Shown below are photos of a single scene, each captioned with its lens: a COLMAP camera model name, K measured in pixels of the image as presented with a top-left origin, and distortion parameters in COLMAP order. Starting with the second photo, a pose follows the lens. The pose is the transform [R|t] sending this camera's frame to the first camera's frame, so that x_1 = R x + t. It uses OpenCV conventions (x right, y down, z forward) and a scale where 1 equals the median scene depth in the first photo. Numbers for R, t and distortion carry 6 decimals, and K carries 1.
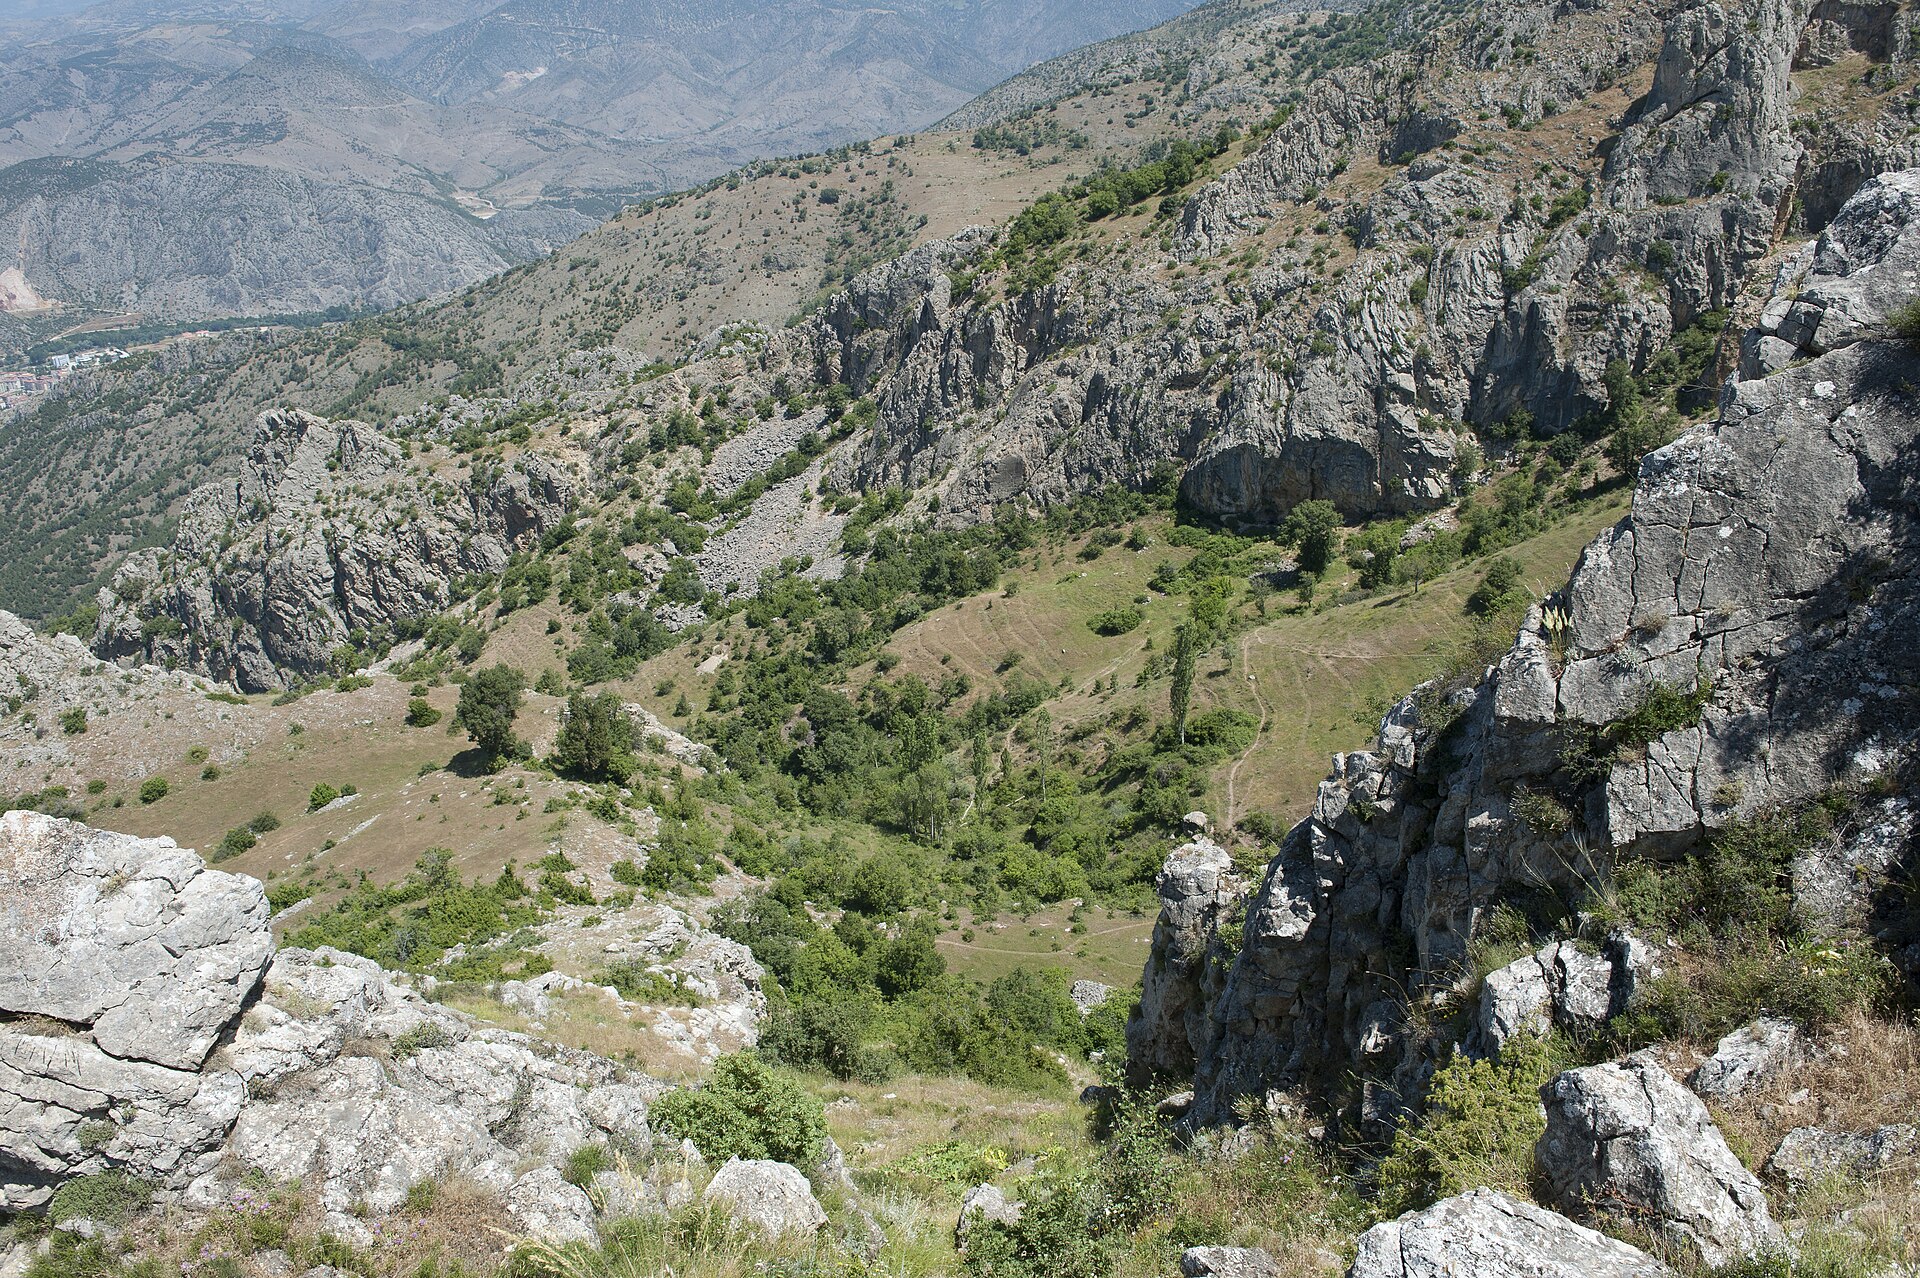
lens RADIAL K [[1658.8, 0, 960.0], [0, 1658.8, 639.0], [0, 0, 1]] dist [0.030585, -0.002605]
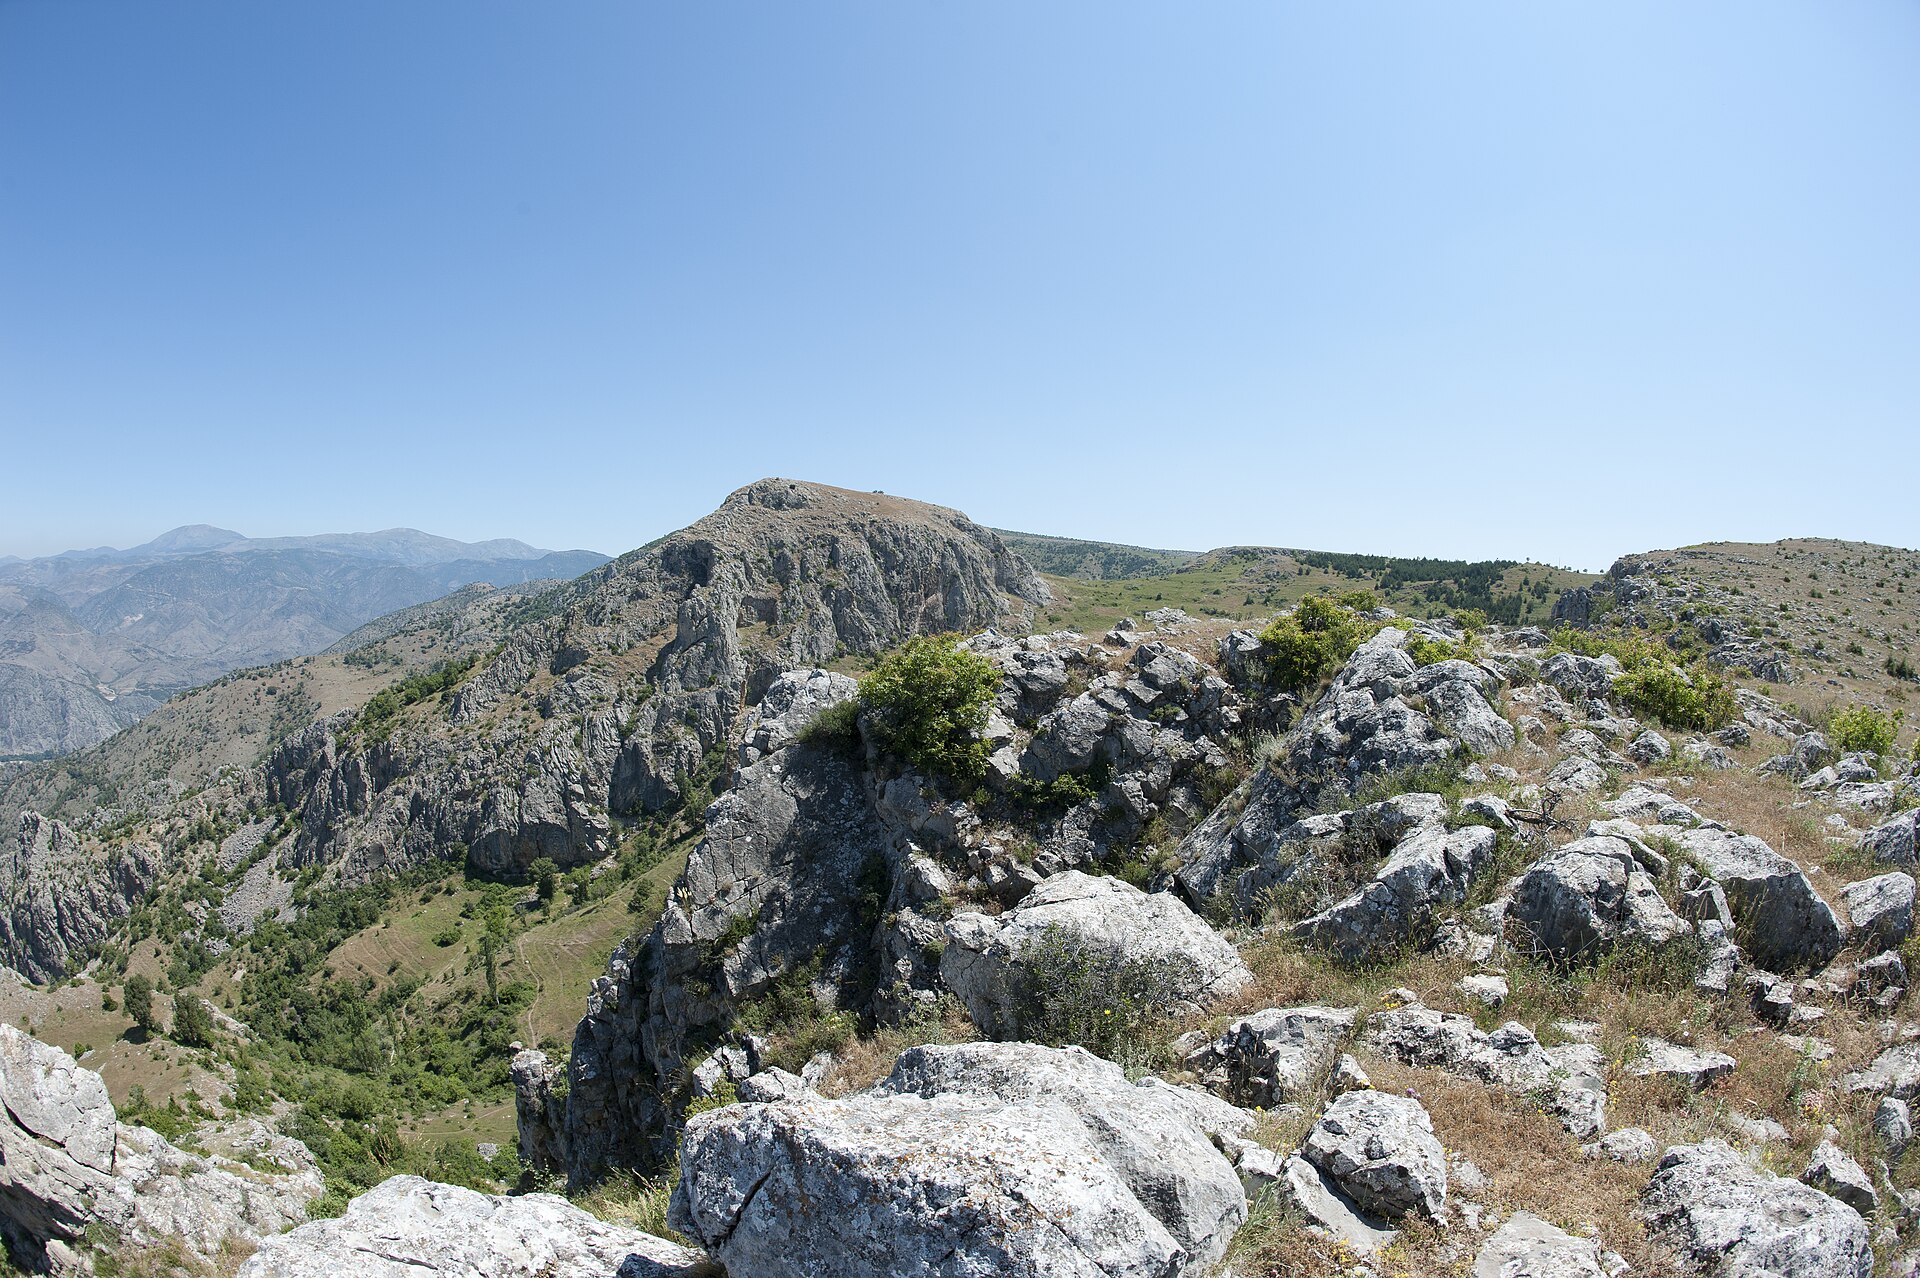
lens RADIAL K [[1658.8, 0, 960.0], [0, 1658.8, 639.0], [0, 0, 1]] dist [0.030585, -0.002605]
pose [[0.742677, 0.005060, 0.669631, -0.663338], [0.220853, 0.942172, -0.252064, 0.249306], [-0.632182, 0.335093, 0.698612, -0.598186]]
